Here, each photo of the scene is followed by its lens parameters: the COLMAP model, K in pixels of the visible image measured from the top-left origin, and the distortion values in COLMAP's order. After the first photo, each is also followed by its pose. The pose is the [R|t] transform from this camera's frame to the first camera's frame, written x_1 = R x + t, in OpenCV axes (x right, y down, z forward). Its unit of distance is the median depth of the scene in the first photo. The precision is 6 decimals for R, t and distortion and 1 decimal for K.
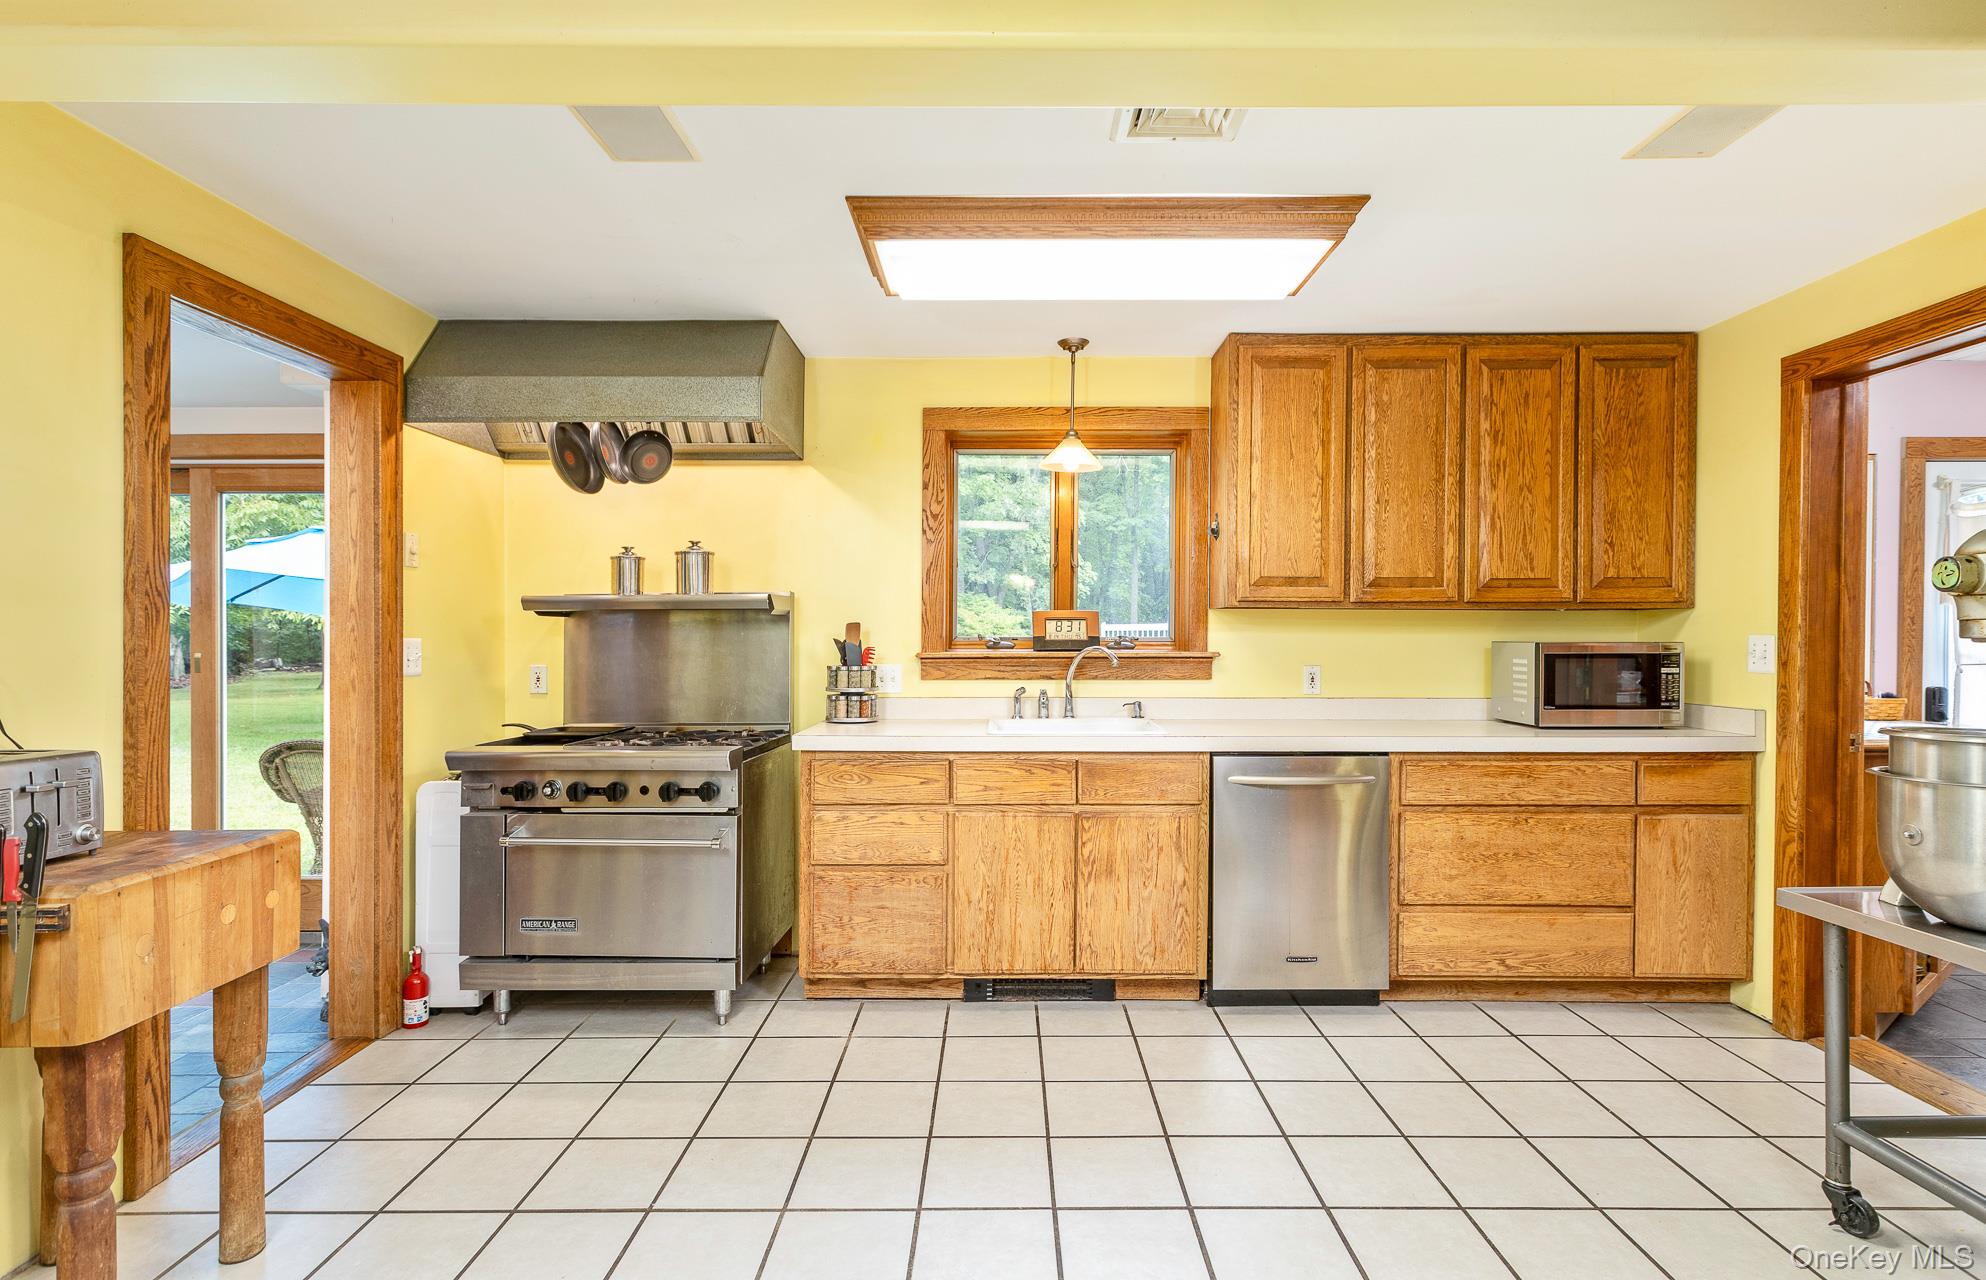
lens RADIAL K [[954.0, 0, 993.0], [0, 954.0, 640.0], [0, 0, 1]] dist [-0.000351, -0.000036]
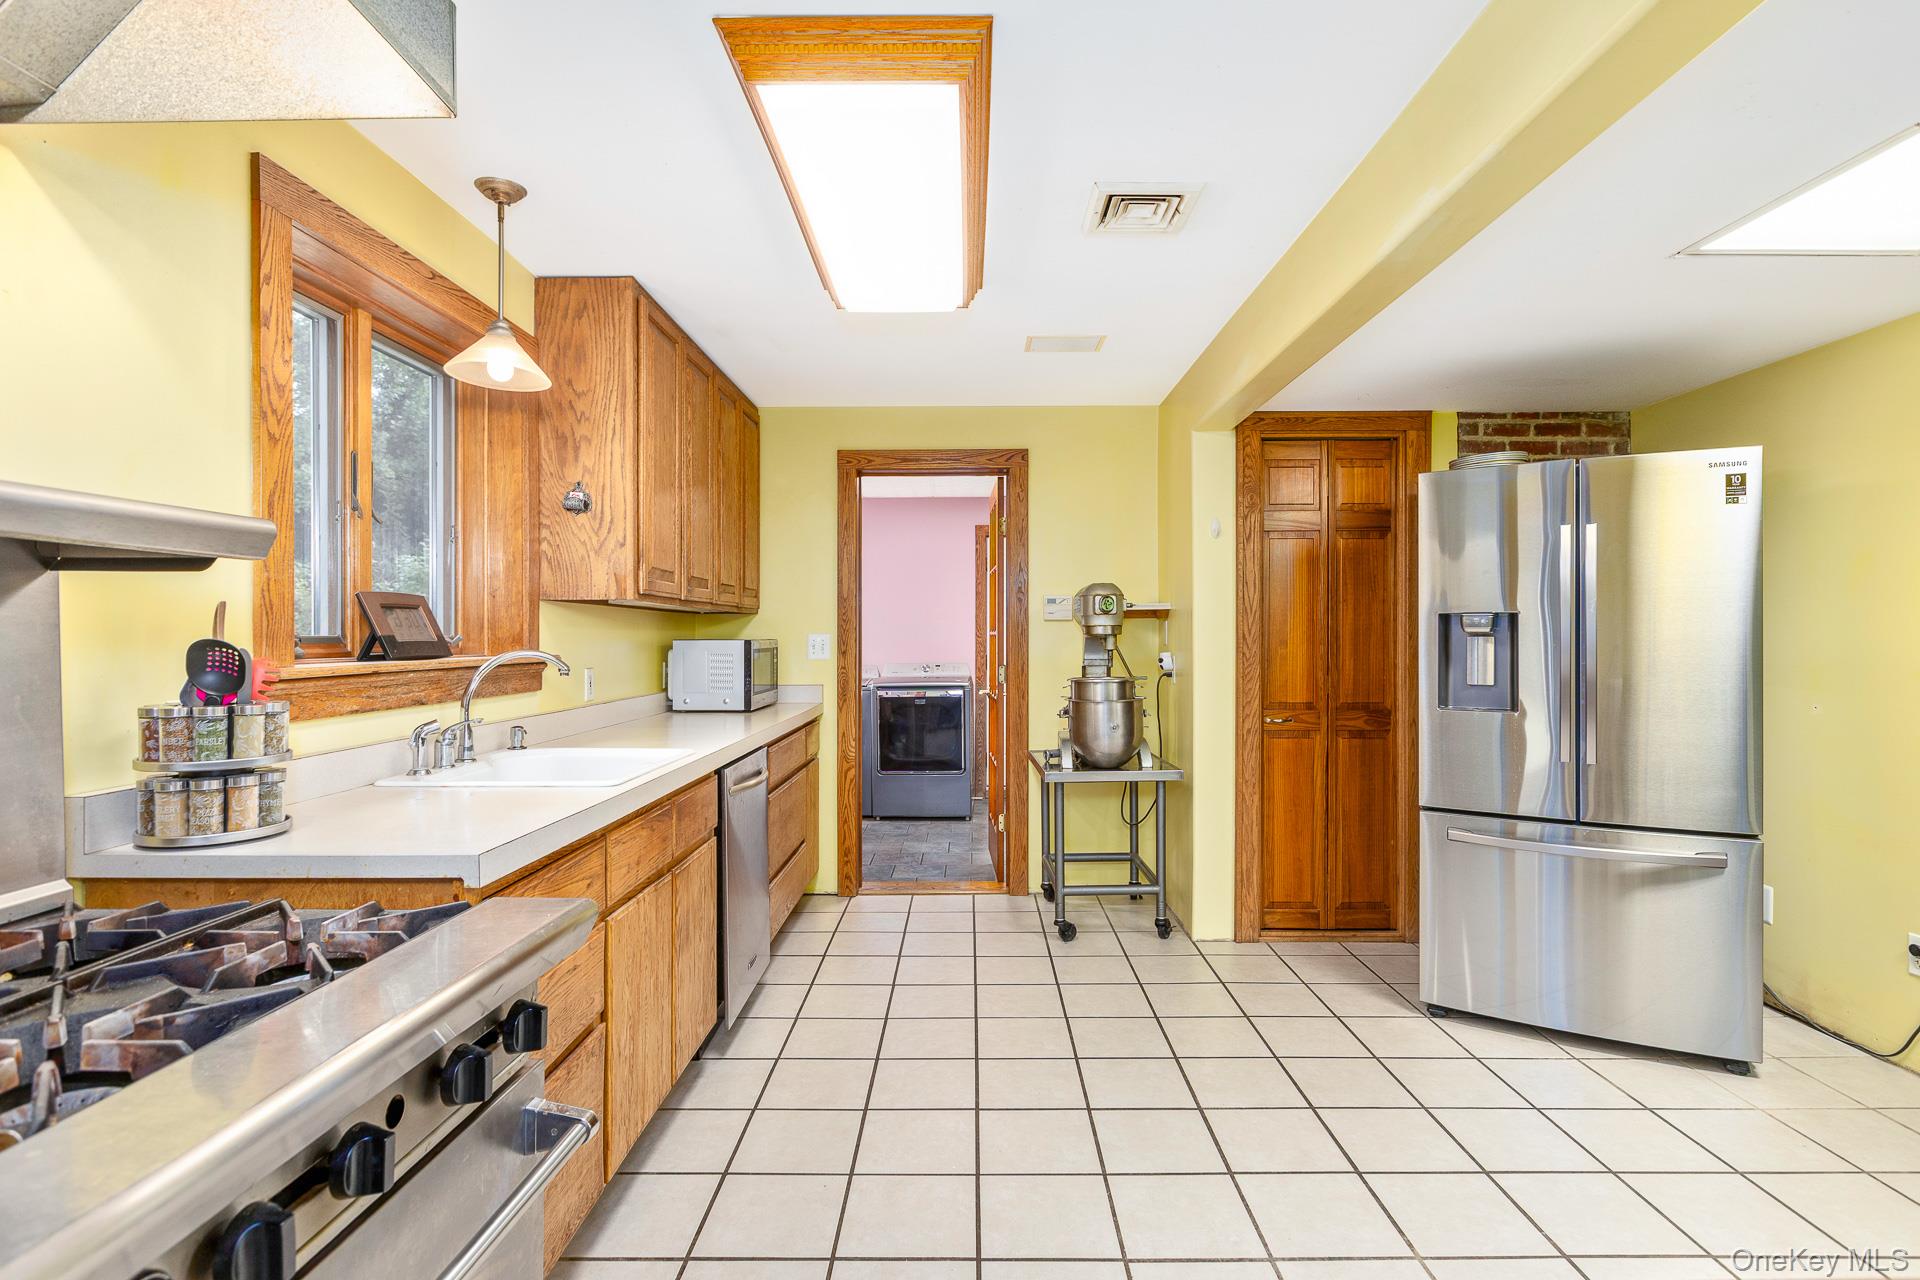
lens RADIAL K [[956.3, 0, 960.0], [0, 956.3, 640.0], [0, 0, 1]] dist [-0.003211, -0.000246]
pose [[0.006324, -0.003716, 0.999973, -0.577633], [0.007060, 0.999968, 0.003672, 0.000350], [-0.999955, 0.007036, 0.006350, 0.678654]]
